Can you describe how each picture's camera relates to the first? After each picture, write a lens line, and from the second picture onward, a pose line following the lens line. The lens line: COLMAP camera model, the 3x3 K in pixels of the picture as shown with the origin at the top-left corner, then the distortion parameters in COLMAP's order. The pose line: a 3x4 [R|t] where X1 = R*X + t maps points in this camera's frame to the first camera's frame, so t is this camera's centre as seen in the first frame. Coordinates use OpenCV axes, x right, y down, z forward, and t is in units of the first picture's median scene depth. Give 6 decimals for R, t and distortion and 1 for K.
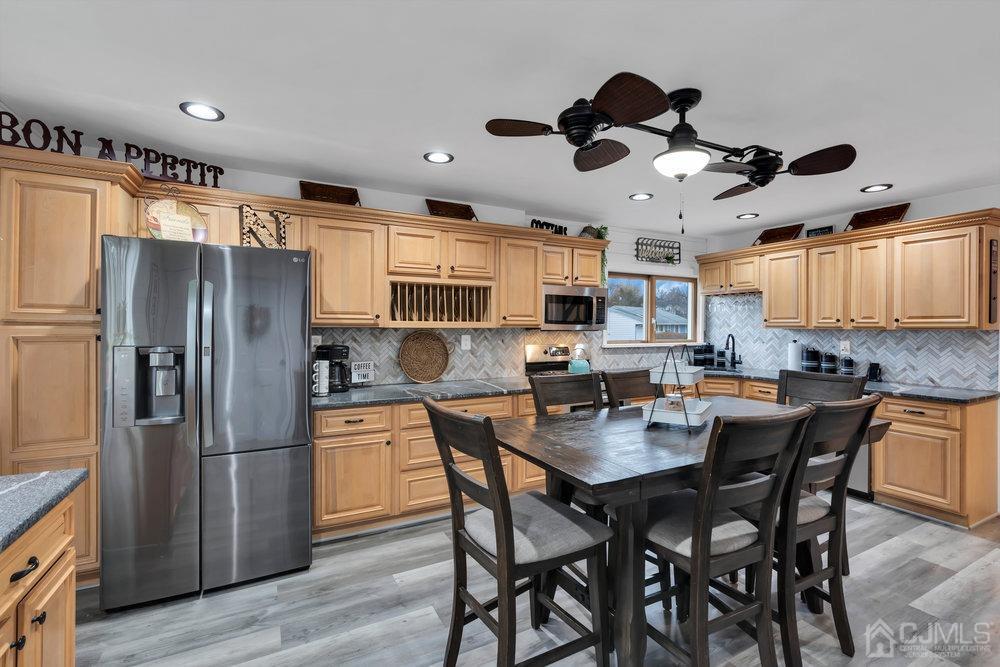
lens RADIAL K [[451.4, 0, 498.0], [0, 451.4, 329.0], [0, 0, 1]] dist [-0.003998, 0.000440]
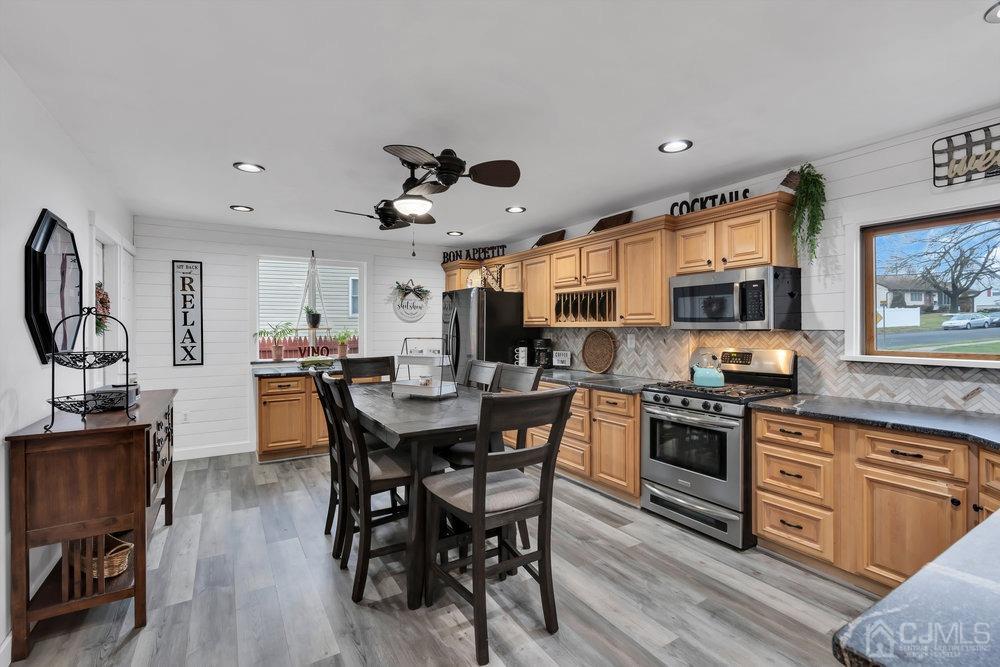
lens RADIAL K [[451.4, 0, 498.0], [0, 451.4, 329.0], [0, 0, 1]] dist [-0.003998, 0.000440]
pose [[0.058947, 0.000216, -0.998261, 0.937863], [-0.004797, 0.999988, -0.000067, 0.003333], [0.998250, 0.004793, 0.058947, 0.611030]]
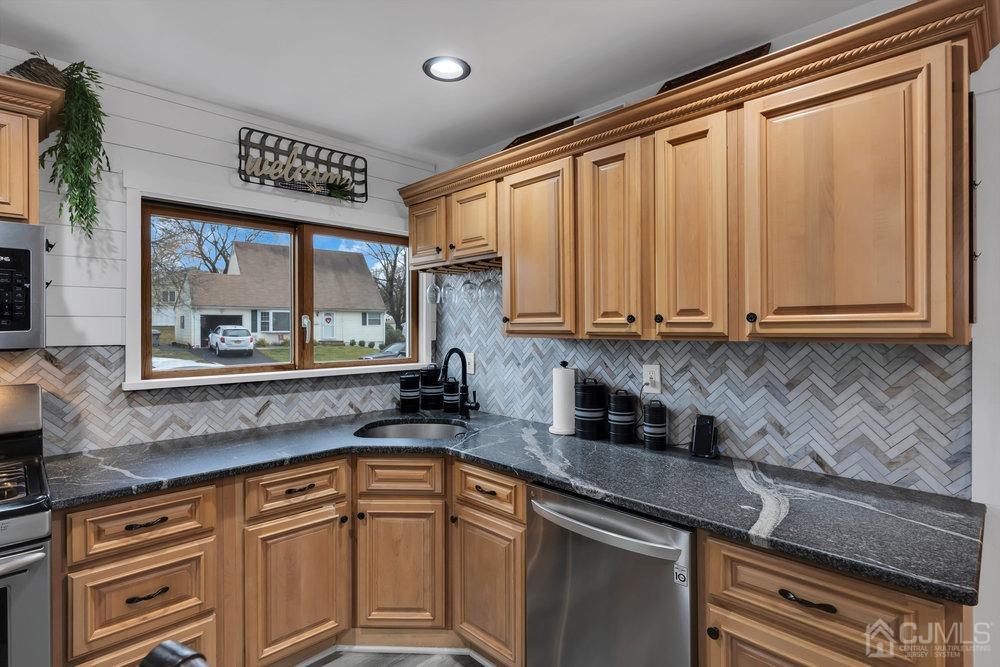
lens RADIAL K [[494.6, 0, 497.5], [0, 494.6, 329.7], [0, 0, 1]] dist [-0.004832, 0.000031]
pose [[0.957115, -0.006831, 0.289629, 0.496743], [0.008128, 0.999962, -0.003276, -0.008426], [-0.289596, 0.005490, 0.957133, 0.588958]]
